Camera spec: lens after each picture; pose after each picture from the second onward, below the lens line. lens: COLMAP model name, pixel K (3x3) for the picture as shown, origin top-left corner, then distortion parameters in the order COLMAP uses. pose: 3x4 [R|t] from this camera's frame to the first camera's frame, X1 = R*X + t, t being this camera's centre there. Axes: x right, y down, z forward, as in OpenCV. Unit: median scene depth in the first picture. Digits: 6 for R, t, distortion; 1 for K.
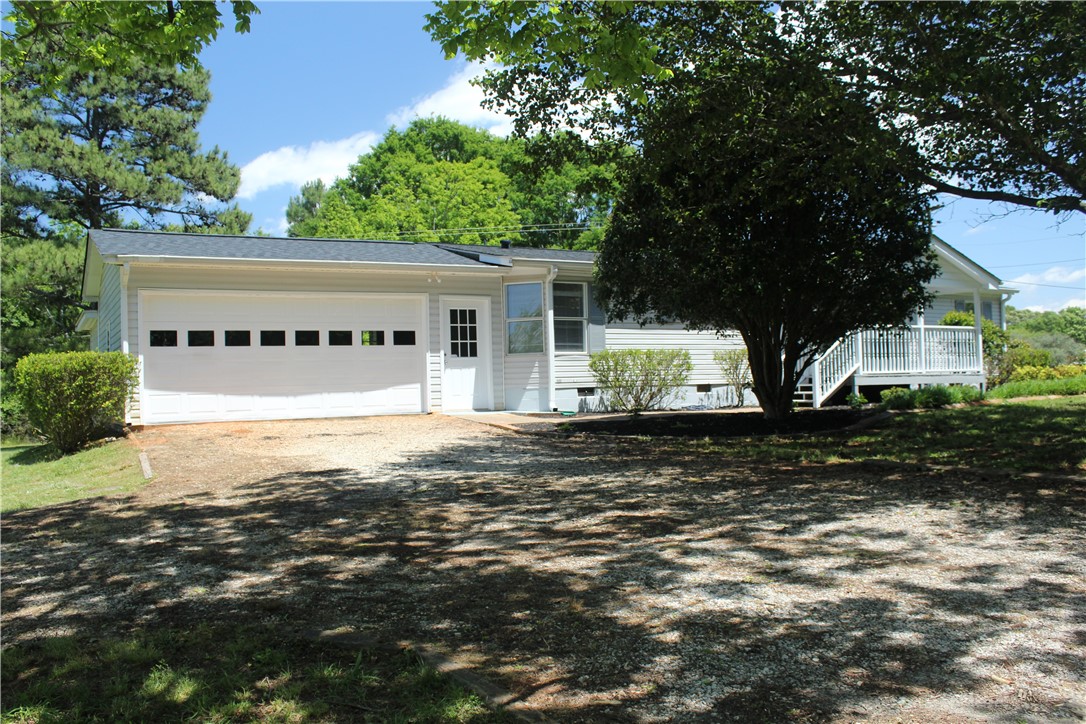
lens RADIAL K [[921.5, 0, 543.0], [0, 921.5, 362.0], [0, 0, 1]] dist [-0.071154, 0.007701]
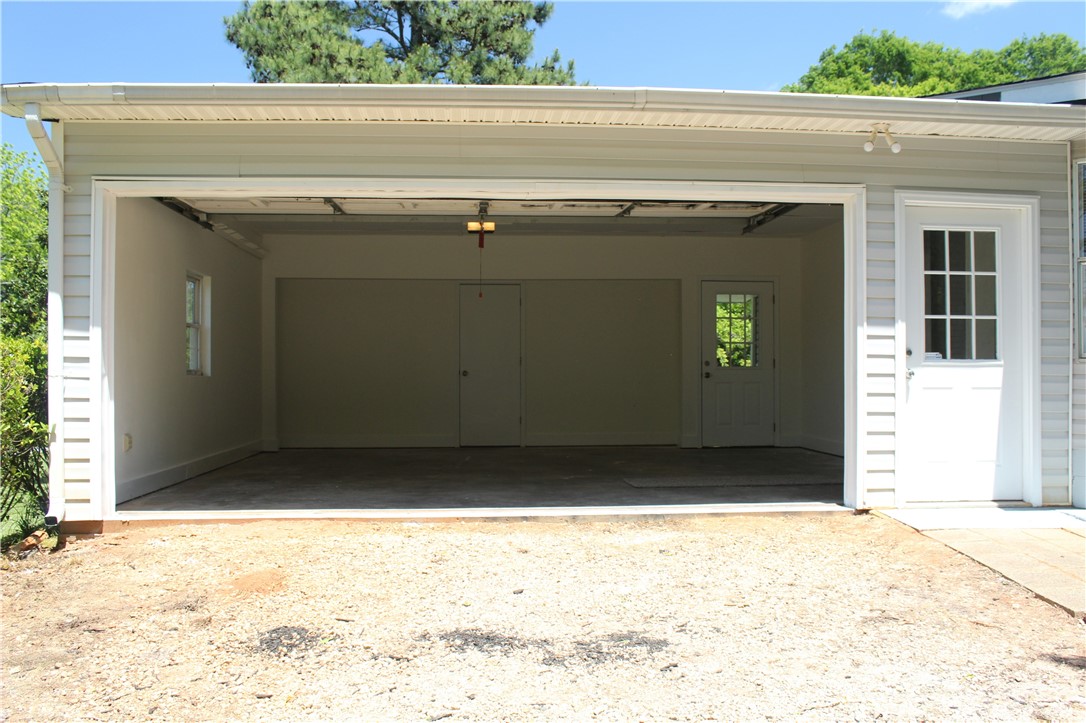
lens RADIAL K [[921.5, 0, 543.0], [0, 921.5, 361.5], [0, 0, 1]] dist [-0.071154, 0.007701]
pose [[0.897398, 0.023895, -0.440575, -0.074946], [-0.016455, 0.999650, 0.020700, -0.009160], [0.440916, -0.011326, 0.897477, 0.593073]]
